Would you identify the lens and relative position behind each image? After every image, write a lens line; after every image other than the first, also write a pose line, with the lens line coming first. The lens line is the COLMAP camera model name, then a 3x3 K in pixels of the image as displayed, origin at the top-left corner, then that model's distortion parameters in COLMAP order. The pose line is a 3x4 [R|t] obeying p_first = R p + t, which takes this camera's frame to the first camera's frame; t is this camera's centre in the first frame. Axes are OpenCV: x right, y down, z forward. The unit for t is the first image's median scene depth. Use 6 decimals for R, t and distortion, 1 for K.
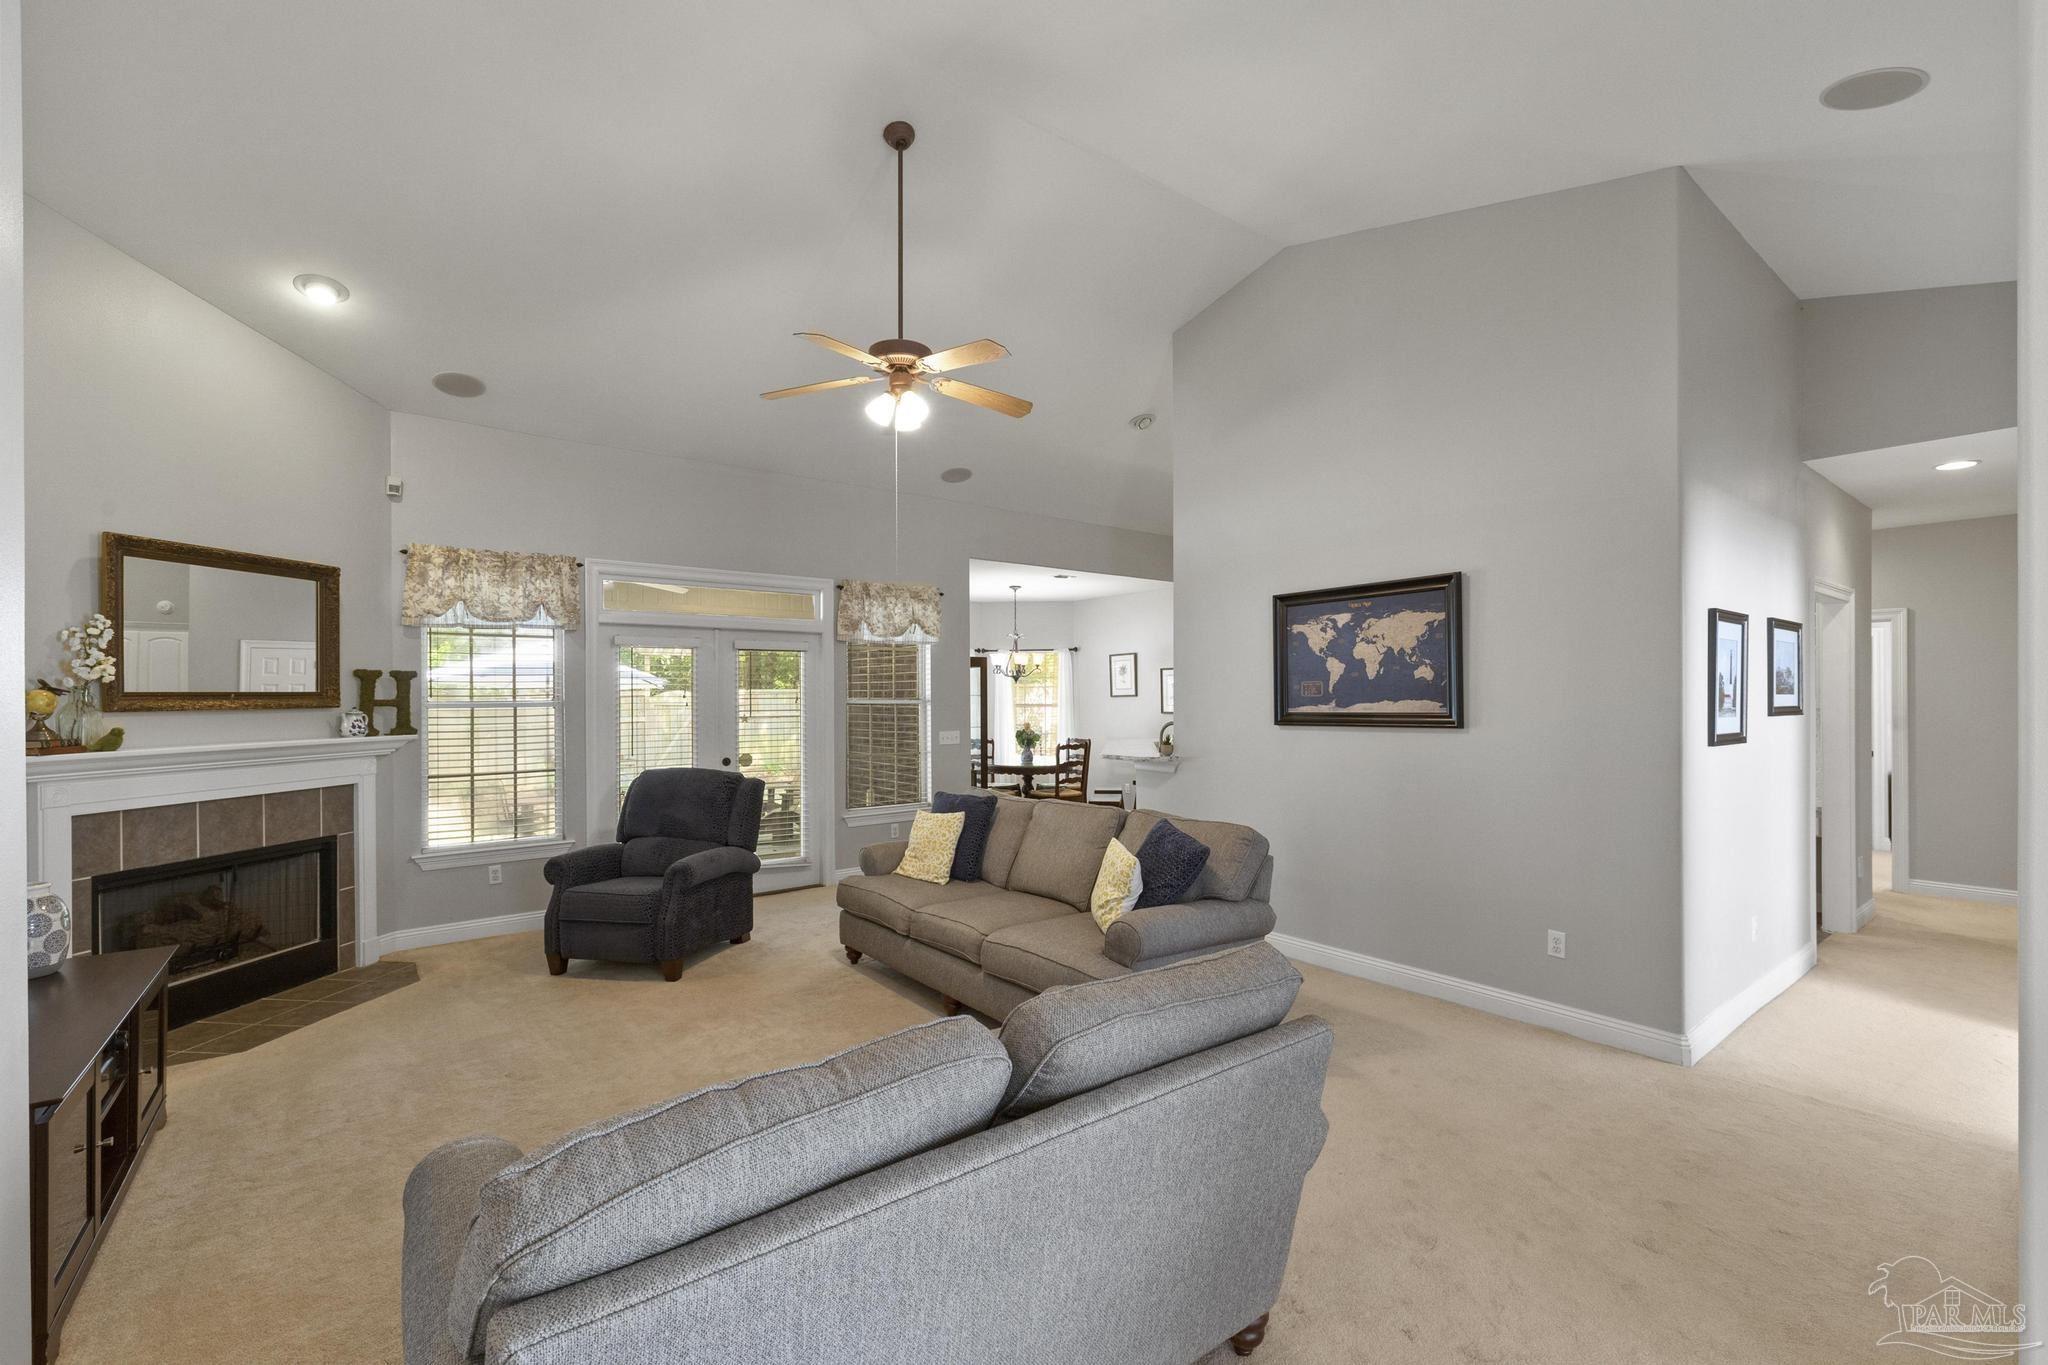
lens RADIAL K [[859.5, 0, 1009.0], [0, 859.5, 690.7], [0, 0, 1]] dist [0.003227, -0.000613]
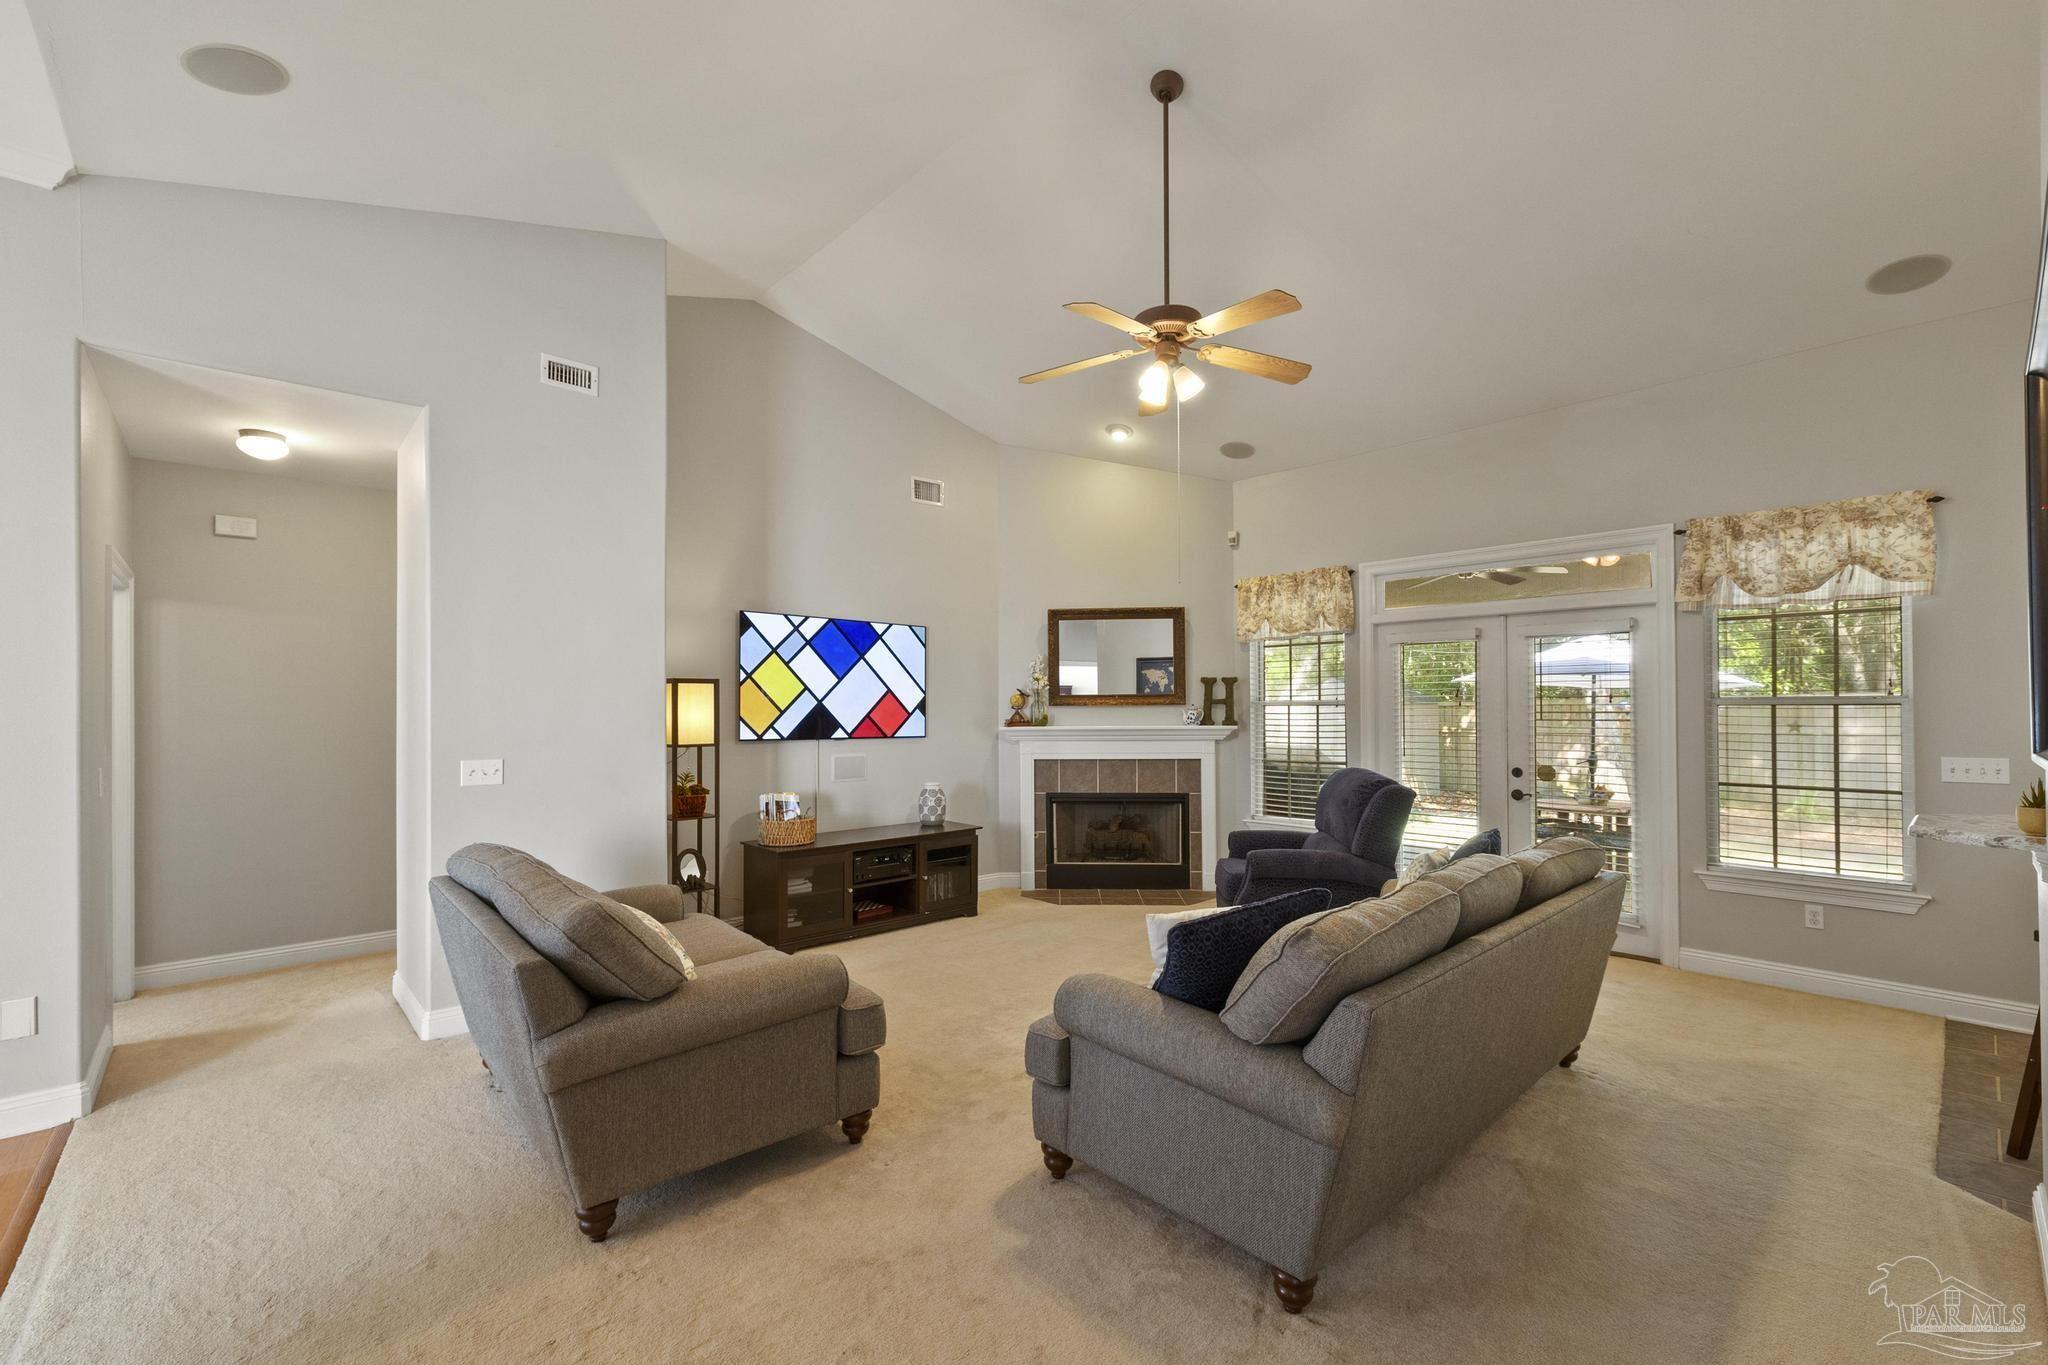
lens RADIAL K [[859.5, 0, 1026.9], [0, 859.5, 691.8], [0, 0, 1]] dist [0.003227, -0.000613]
pose [[0.091663, -0.011295, -0.995726, 0.596790], [0.010381, 0.999892, -0.010387, 0.009912], [0.995736, -0.009385, 0.091771, 0.579897]]
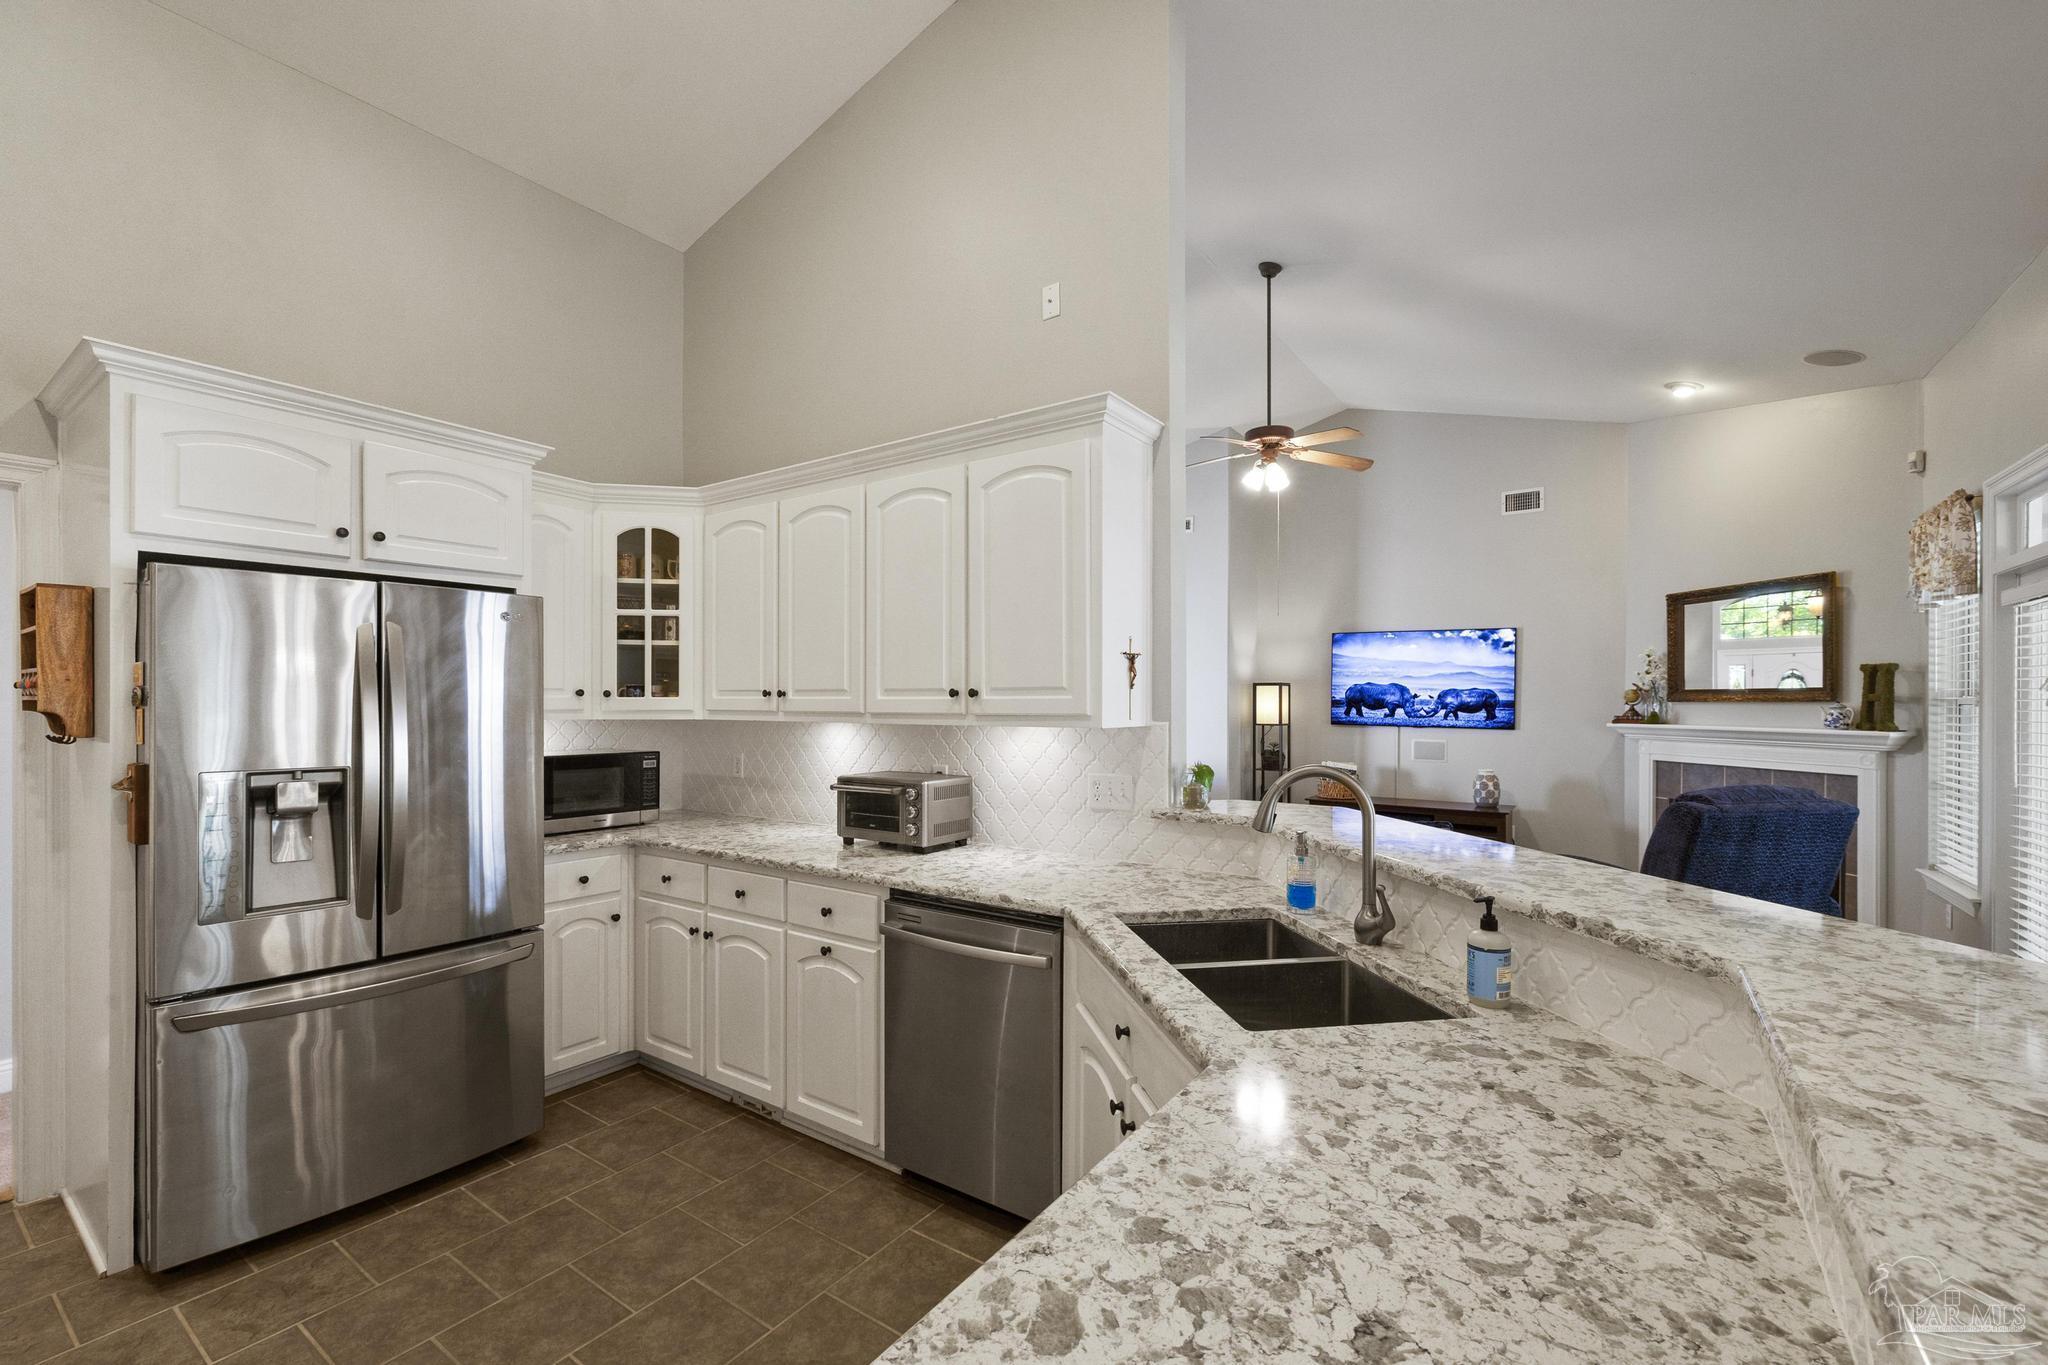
lens RADIAL K [[859.5, 0, 1021.6], [0, 859.5, 701.2], [0, 0, 1]] dist [0.003227, -0.000613]
pose [[-0.954427, 0.000310, -0.298444, 0.485647], [0.001848, 0.999986, -0.004872, 0.021962], [0.298439, -0.005201, -0.954415, 1.648065]]
